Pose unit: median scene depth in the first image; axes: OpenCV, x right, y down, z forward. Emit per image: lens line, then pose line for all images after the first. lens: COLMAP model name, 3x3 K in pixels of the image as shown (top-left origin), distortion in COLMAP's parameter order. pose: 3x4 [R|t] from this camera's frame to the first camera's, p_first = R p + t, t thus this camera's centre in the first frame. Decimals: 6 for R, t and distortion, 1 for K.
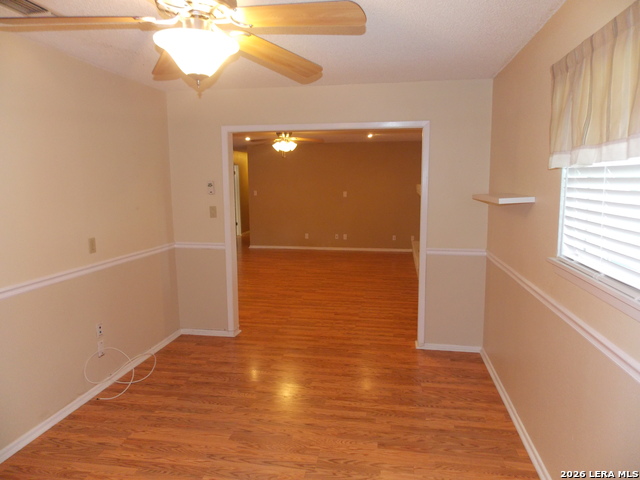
lens RADIAL K [[421.1, 0, 320.0], [0, 421.1, 240.0], [0, 0, 1]] dist [-0.033044, -0.003340]
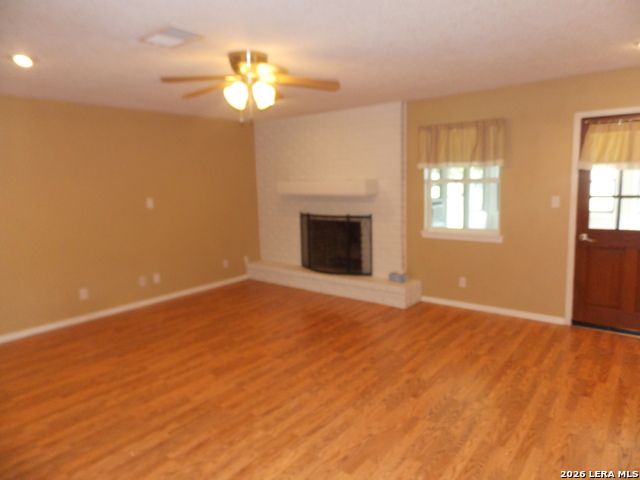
lens RADIAL K [[421.1, 0, 320.0], [0, 421.1, 240.0], [0, 0, 1]] dist [-0.033044, -0.003340]
pose [[0.489266, -0.131916, 0.862100, -0.533962], [0.144079, 0.987138, 0.069280, -0.111968], [-0.860151, 0.090314, 0.501980, 0.895517]]
